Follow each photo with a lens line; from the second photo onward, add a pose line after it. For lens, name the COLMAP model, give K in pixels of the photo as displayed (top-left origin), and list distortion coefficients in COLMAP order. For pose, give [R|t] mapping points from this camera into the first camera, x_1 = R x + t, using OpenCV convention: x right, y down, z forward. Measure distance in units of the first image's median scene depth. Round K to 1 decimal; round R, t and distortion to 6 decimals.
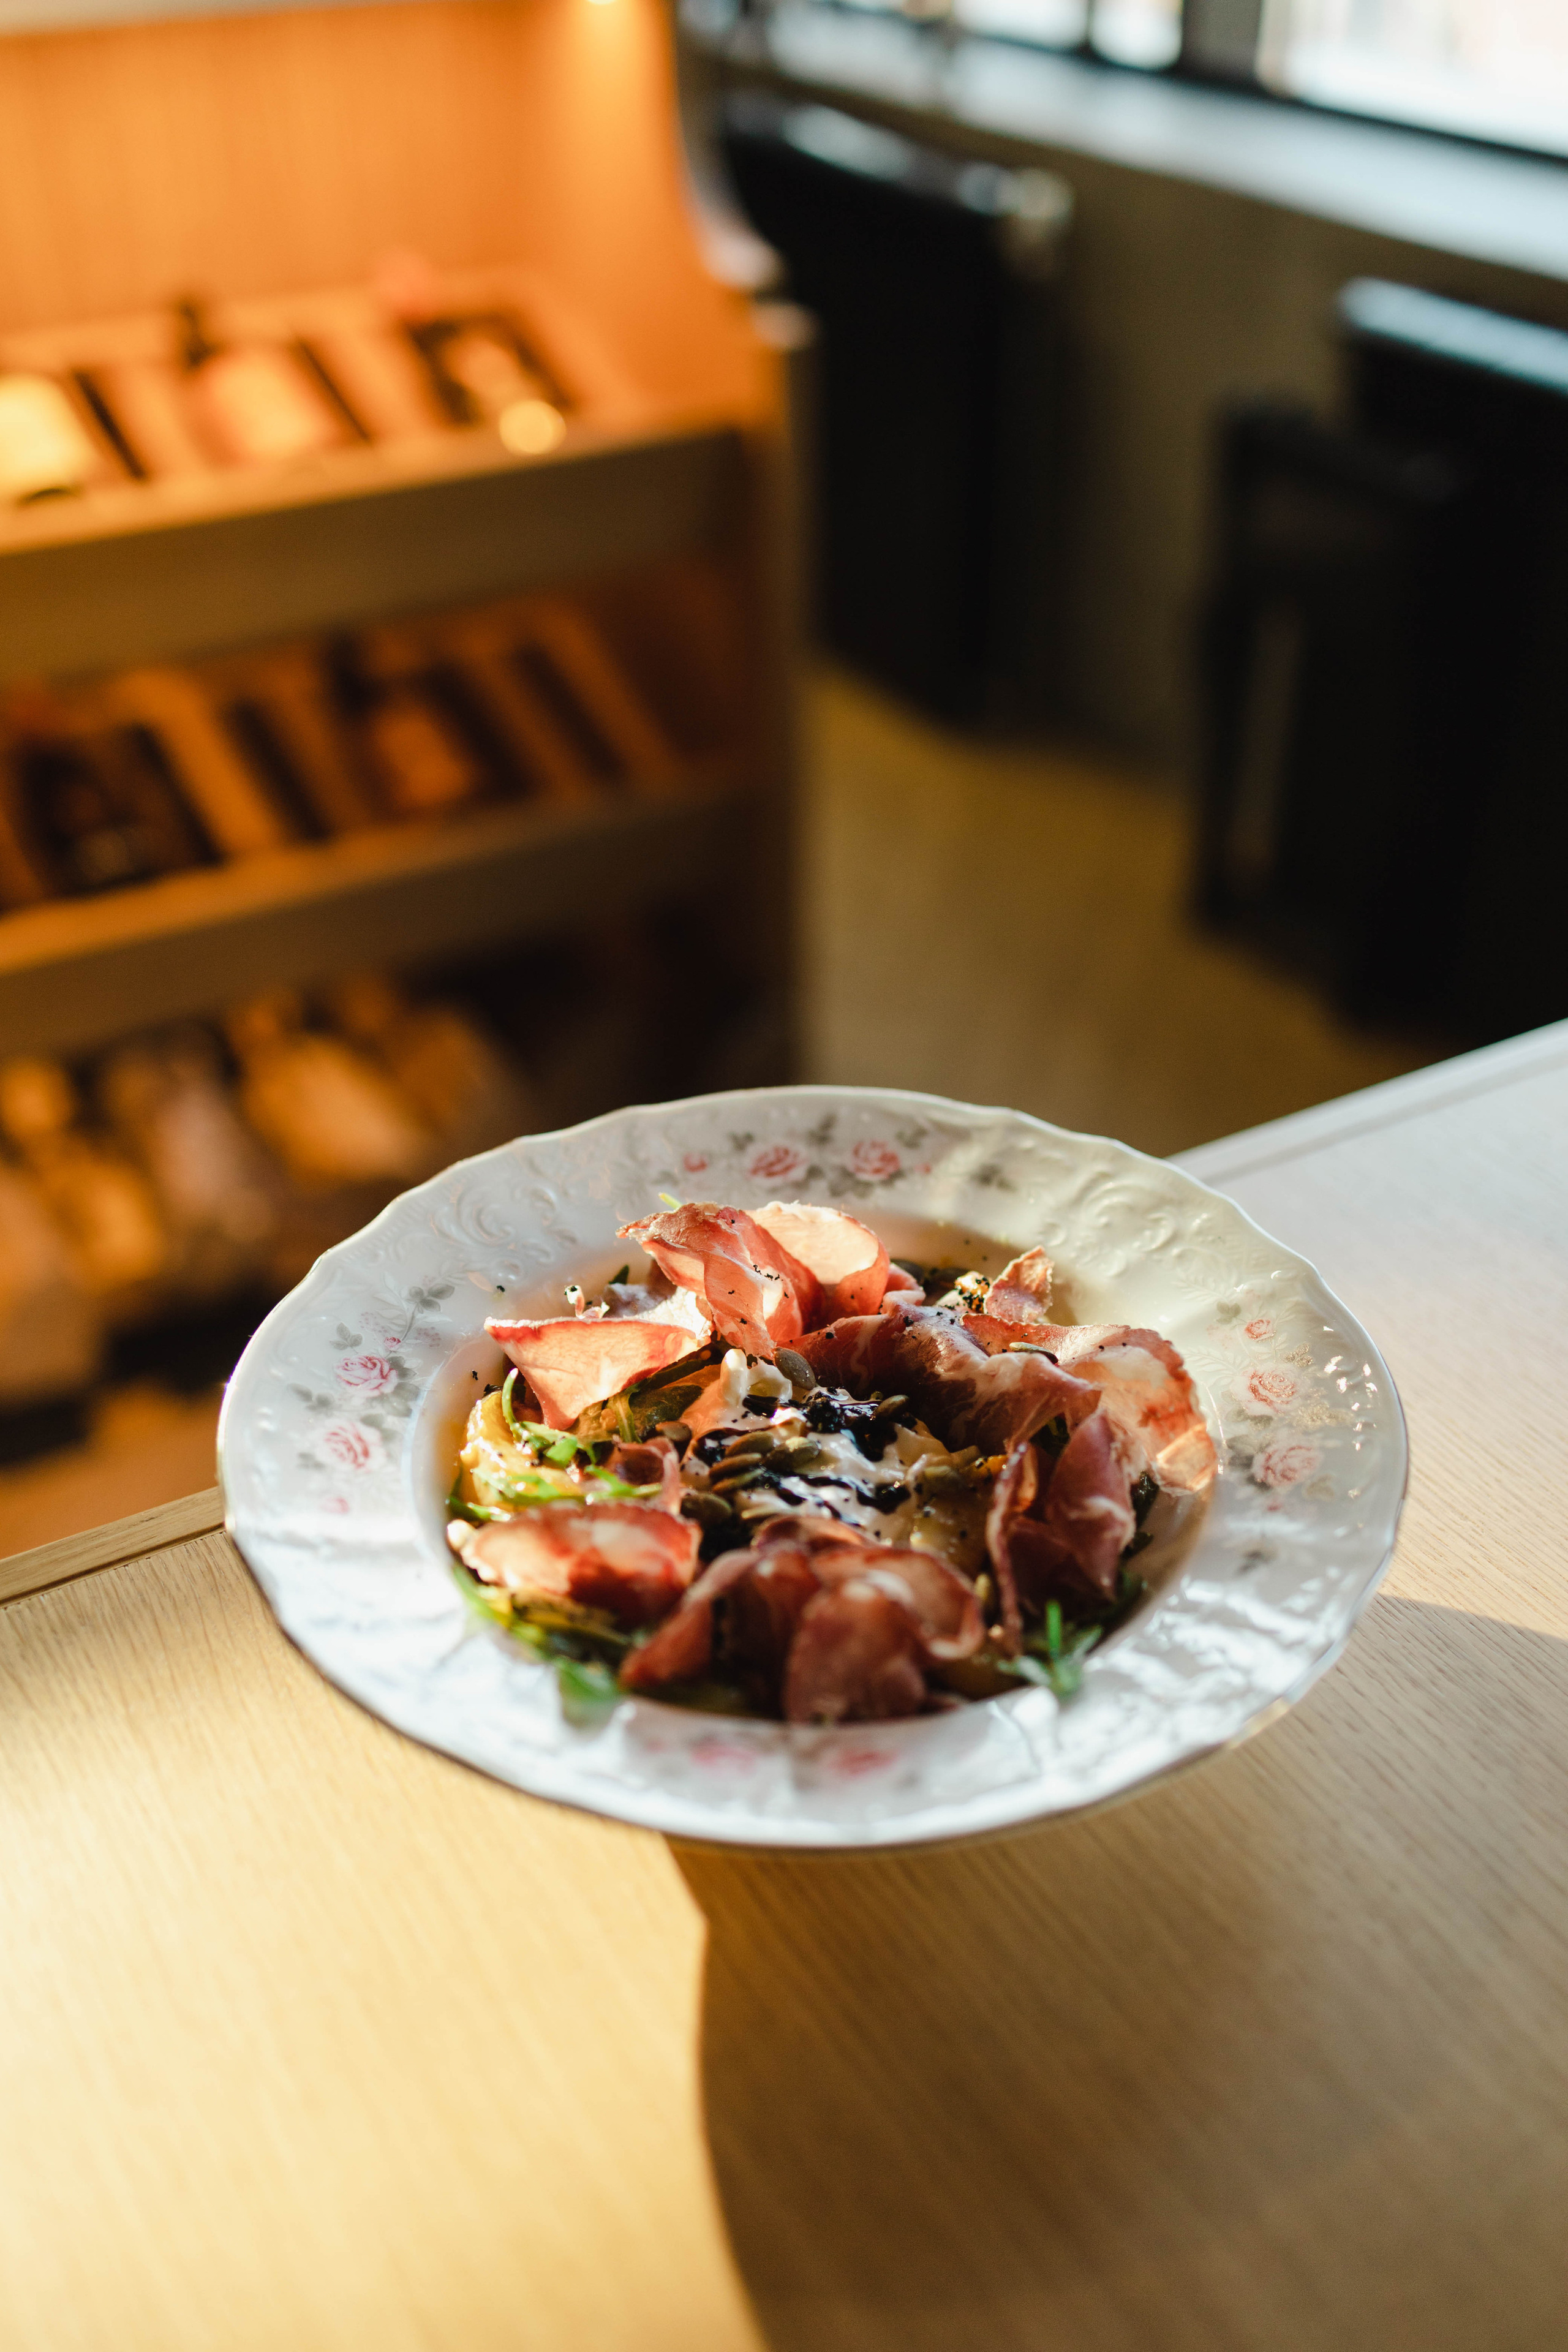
lens RADIAL K [[2448.5, 0, 784.0], [0, 2448.5, 1176.0], [0, 0, 1]] dist [0.038033, -0.006368]
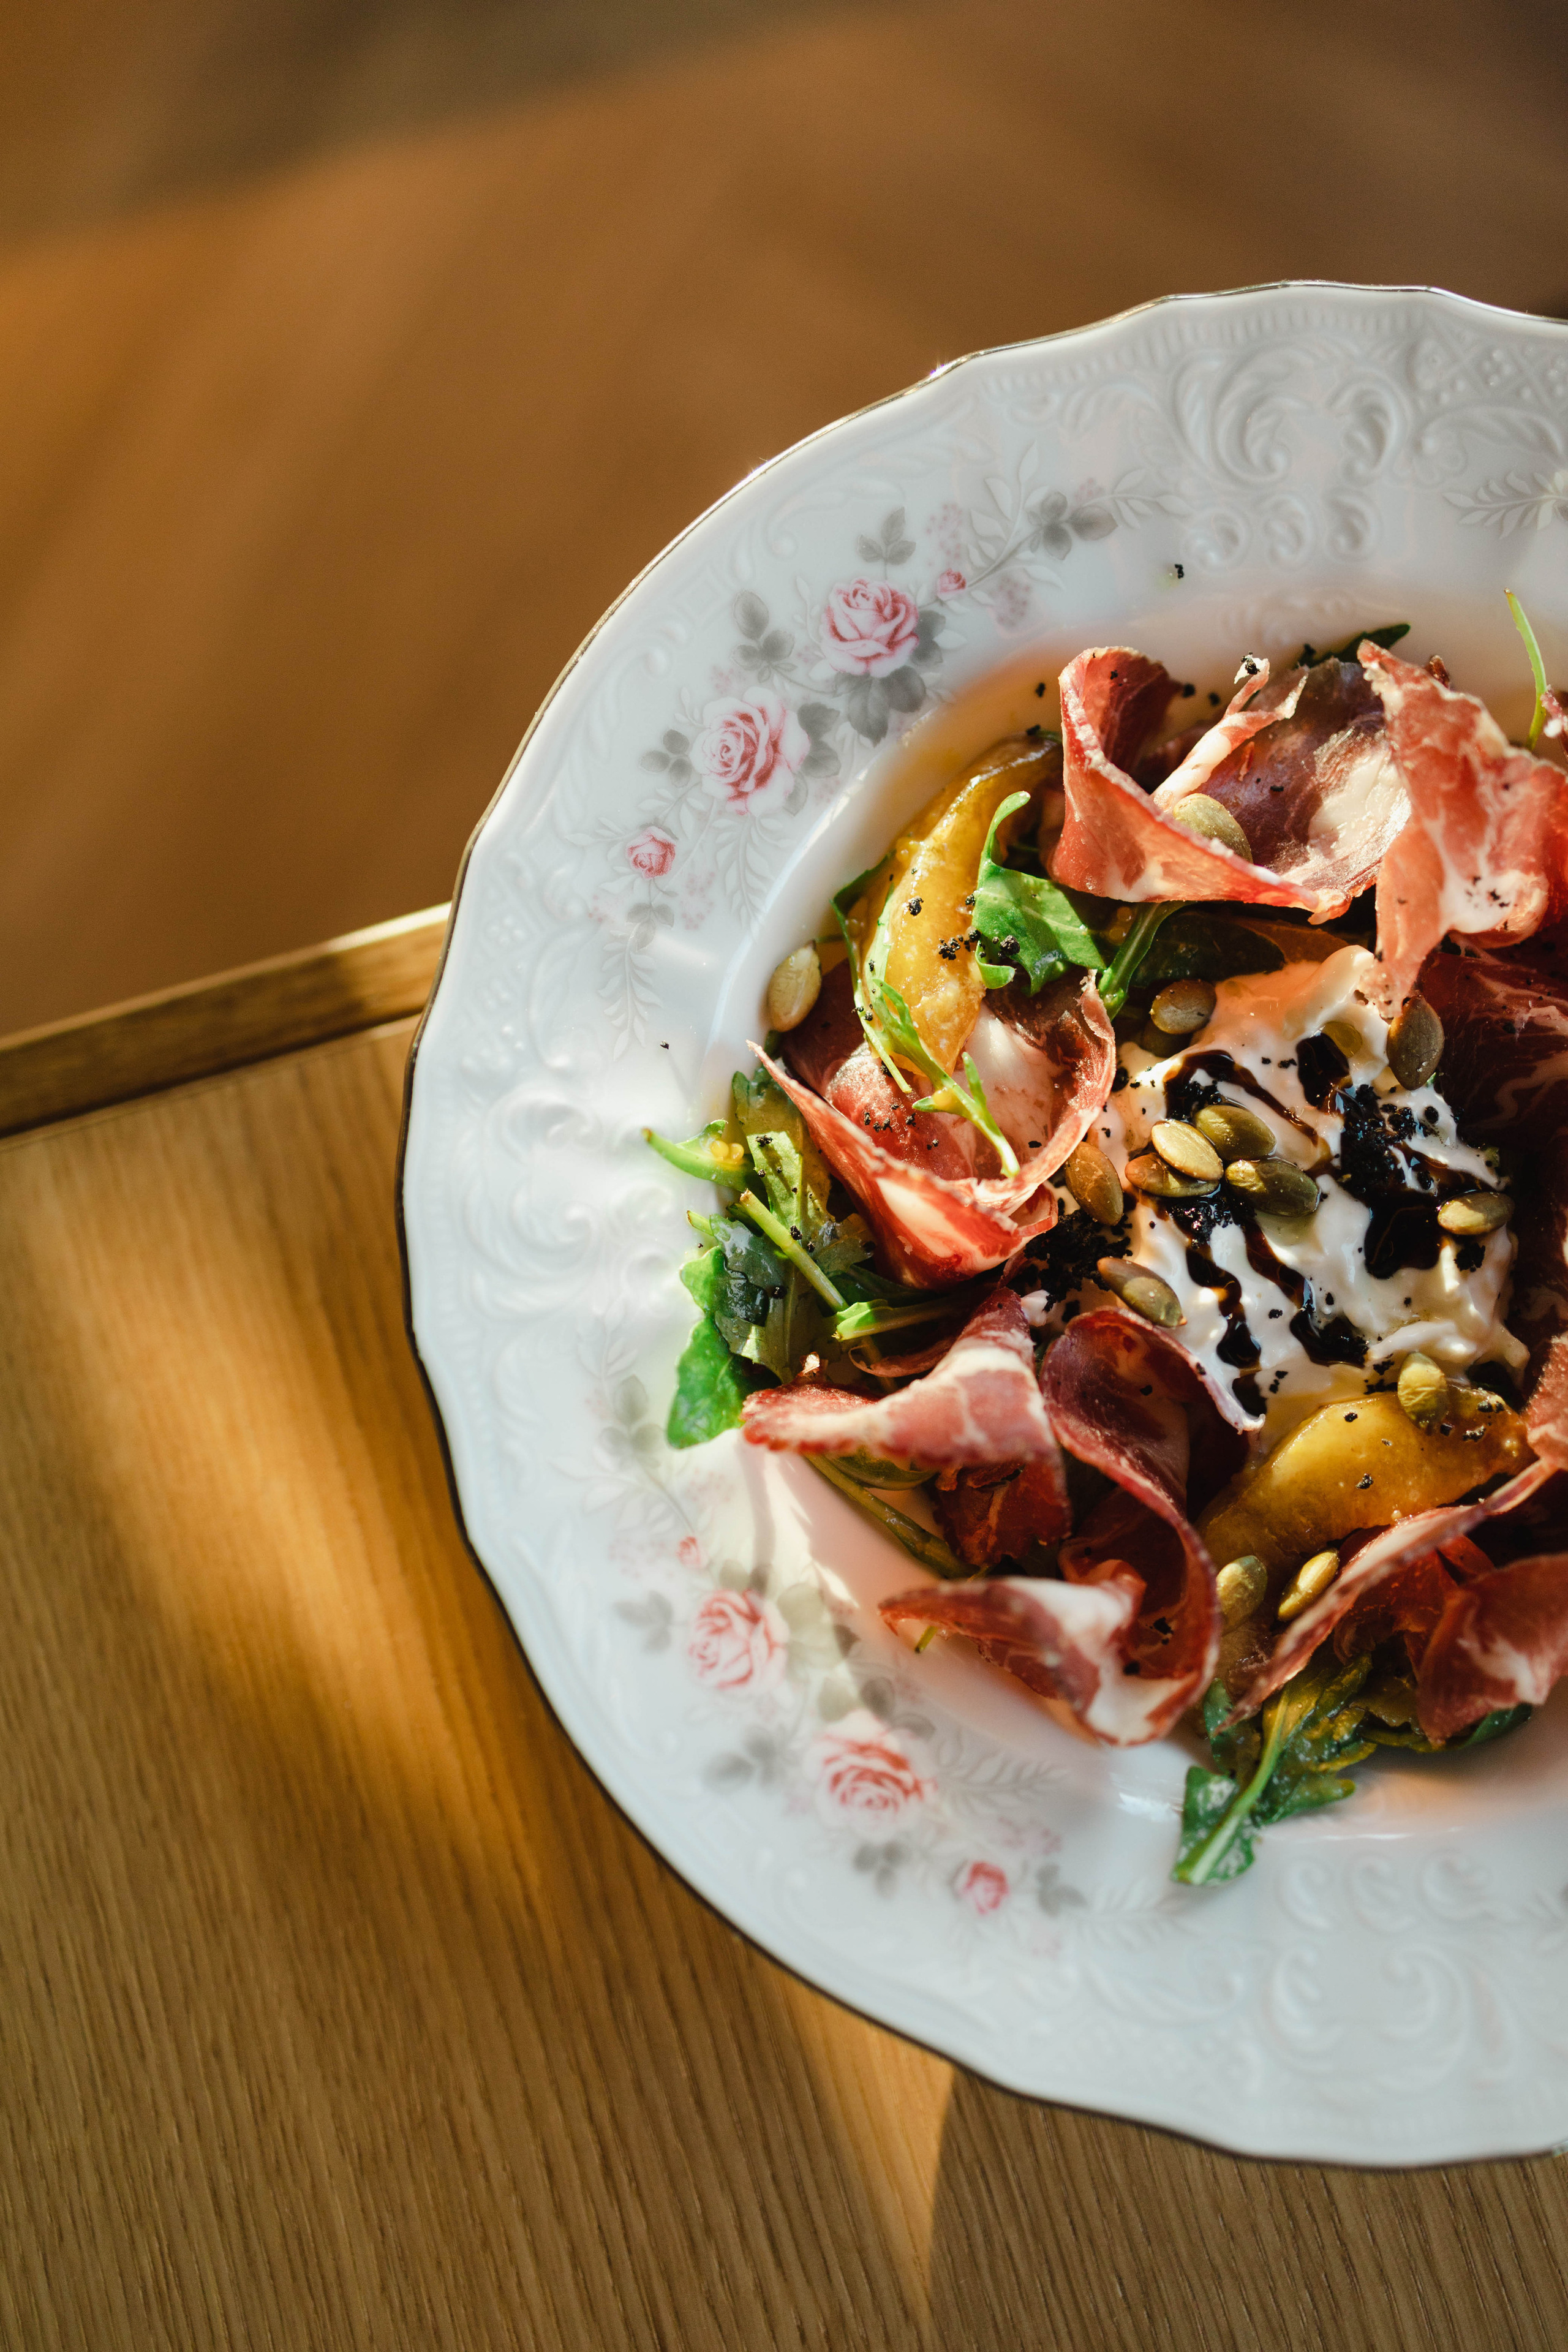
lens RADIAL K [[2448.5, 0, 784.0], [0, 2448.5, 1176.0], [0, 0, 1]] dist [0.038033, -0.006368]
pose [[0.731298, 0.670666, -0.124139, -0.012642], [-0.340222, 0.516437, 0.785839, -0.333293], [0.591145, -0.532447, 0.605844, 0.523118]]
